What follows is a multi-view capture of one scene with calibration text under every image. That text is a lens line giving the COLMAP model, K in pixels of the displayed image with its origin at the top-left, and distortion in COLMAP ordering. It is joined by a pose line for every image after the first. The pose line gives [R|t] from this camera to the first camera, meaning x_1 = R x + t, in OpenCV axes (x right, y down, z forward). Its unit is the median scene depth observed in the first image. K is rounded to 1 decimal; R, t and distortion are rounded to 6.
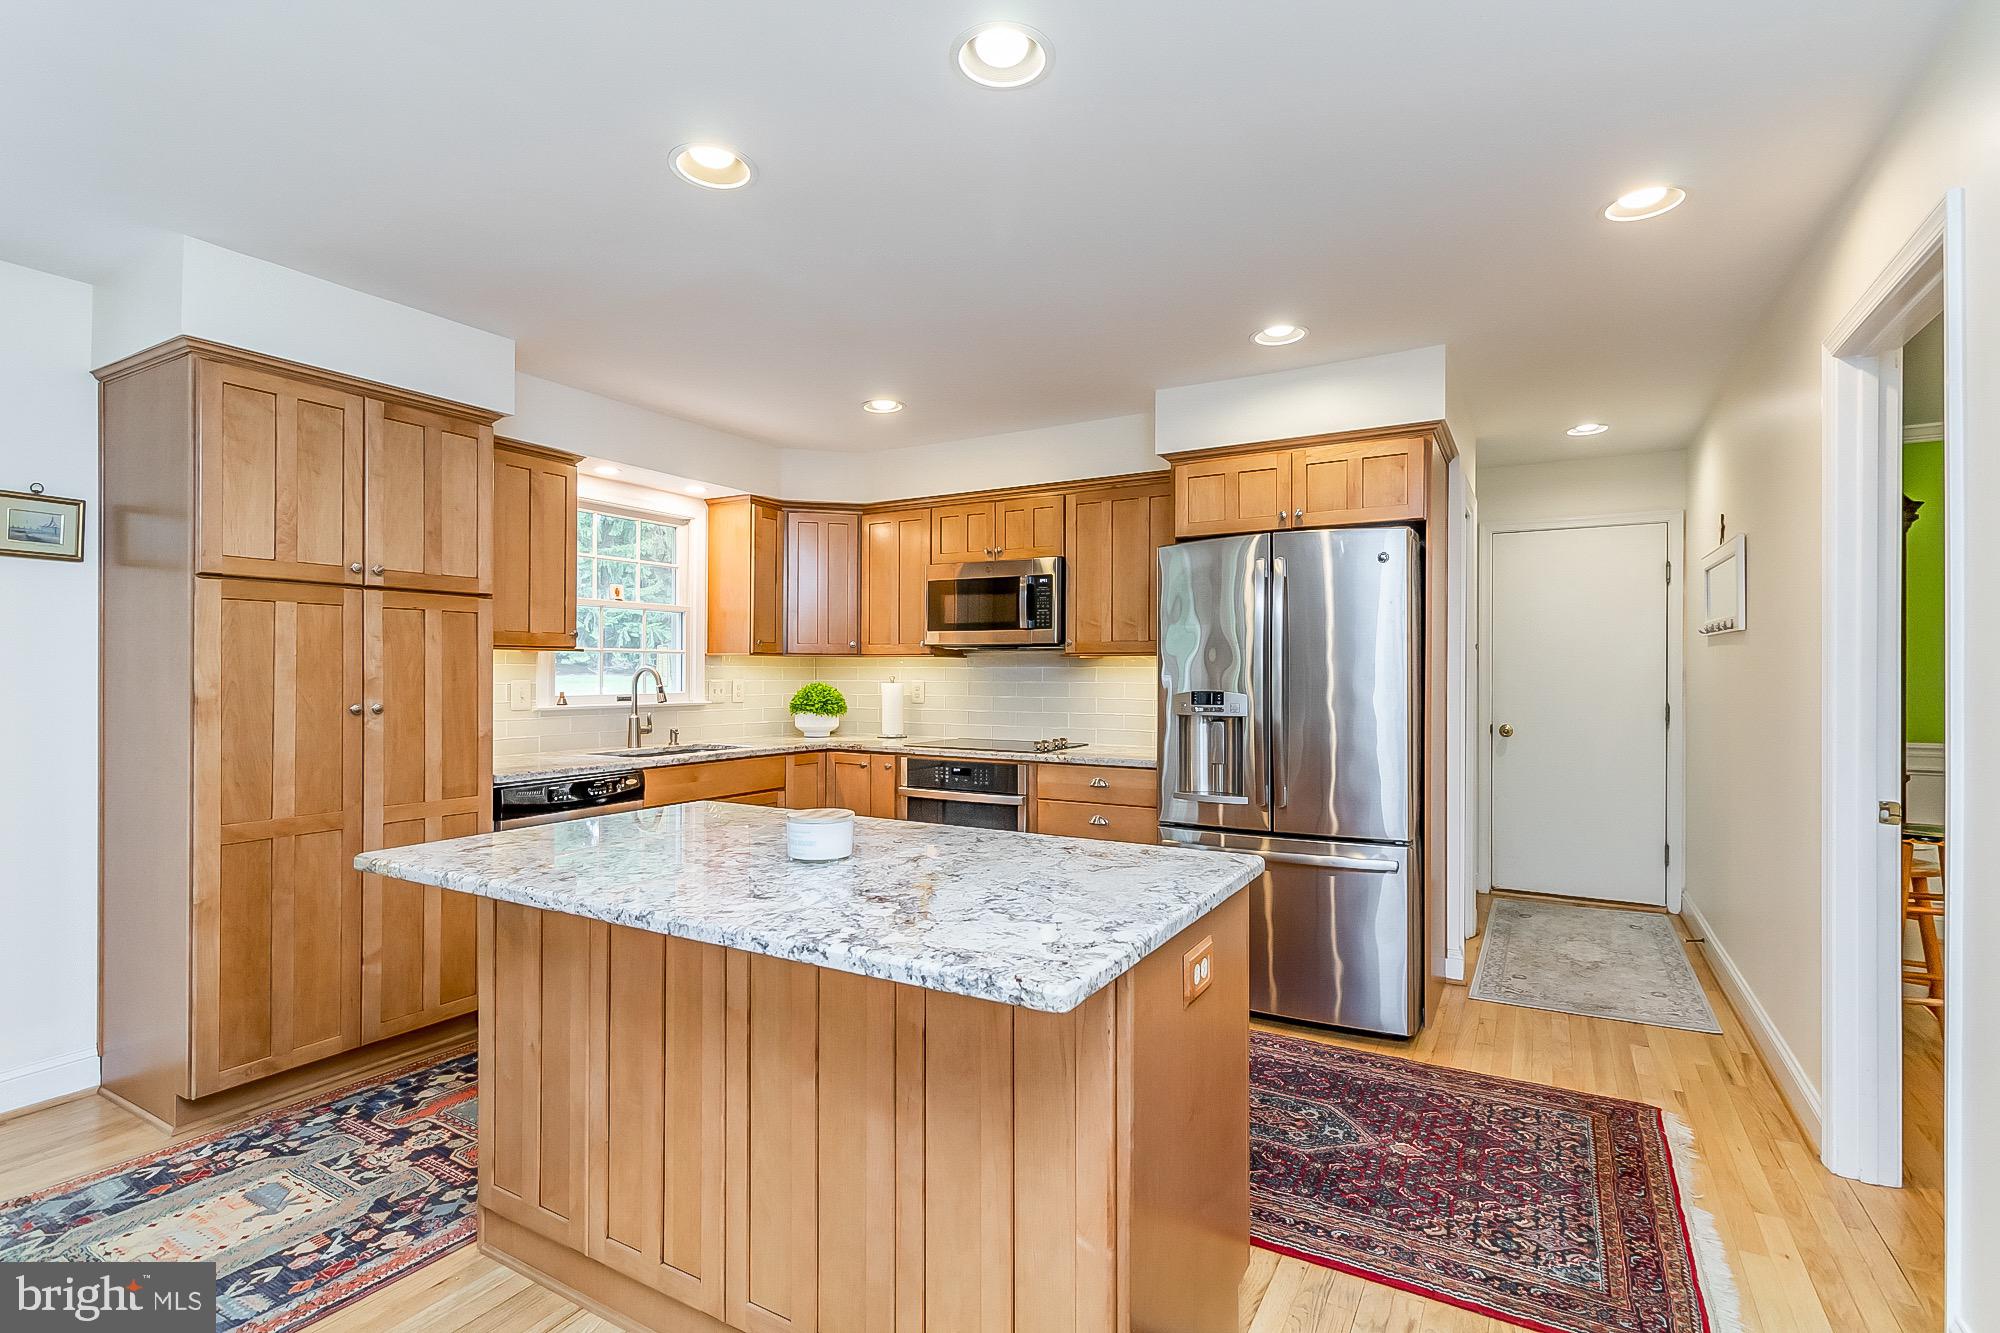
lens RADIAL K [[934.6, 0, 968.9], [0, 934.6, 669.8], [0, 0, 1]] dist [-0.005347, -0.000664]
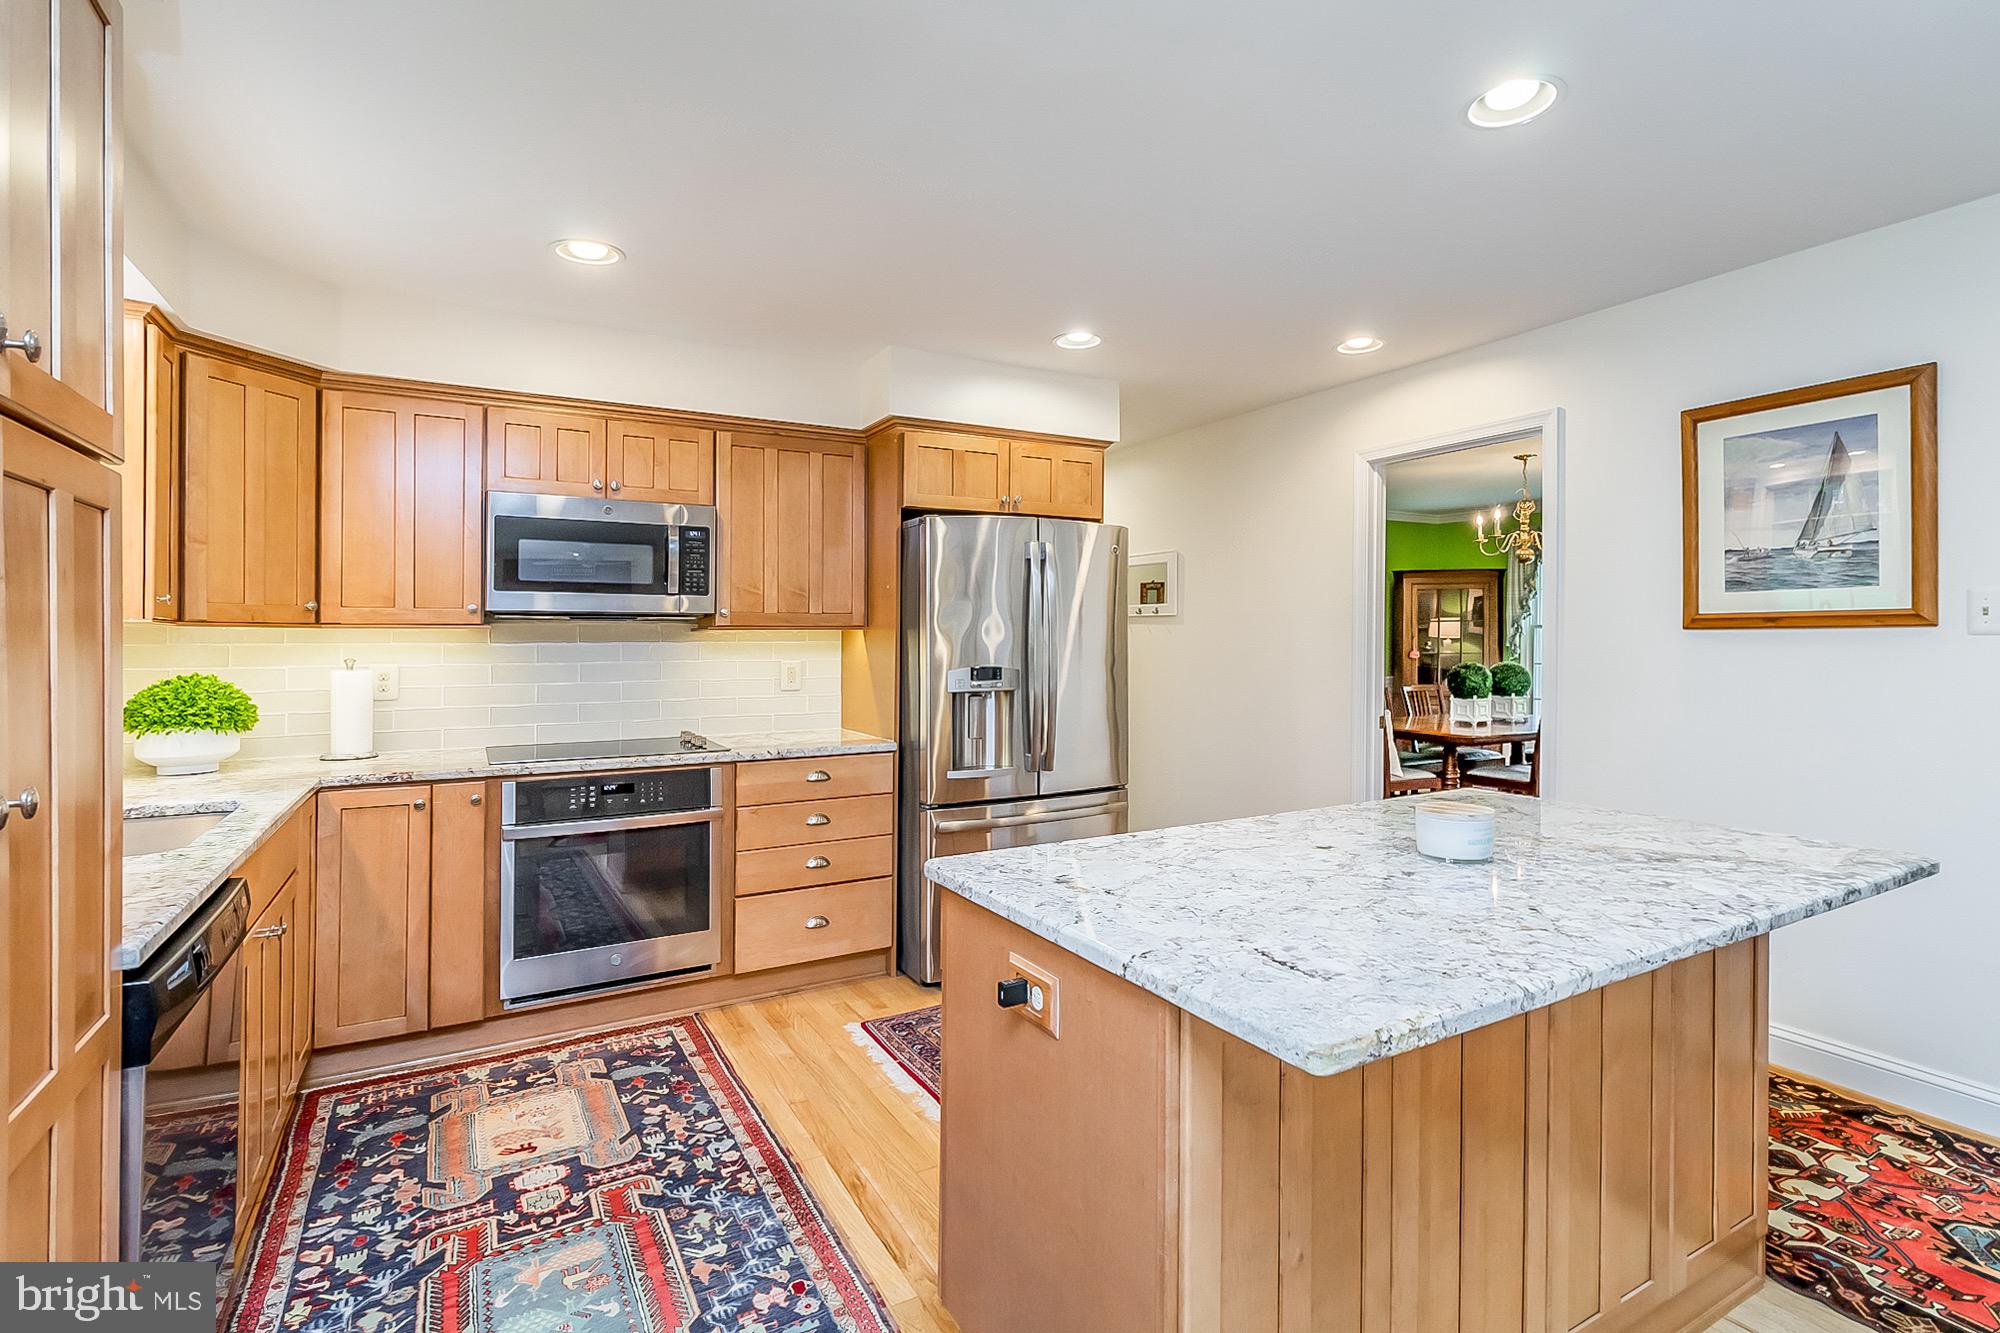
lens RADIAL K [[934.6, 0, 1005.0], [0, 934.6, 642.0], [0, 0, 1]] dist [-0.005347, -0.000664]
pose [[0.512307, -0.008777, 0.858757, -0.737165], [-0.000393, 0.999945, 0.010455, -0.019347], [-0.858802, -0.005694, 0.512276, 0.582512]]
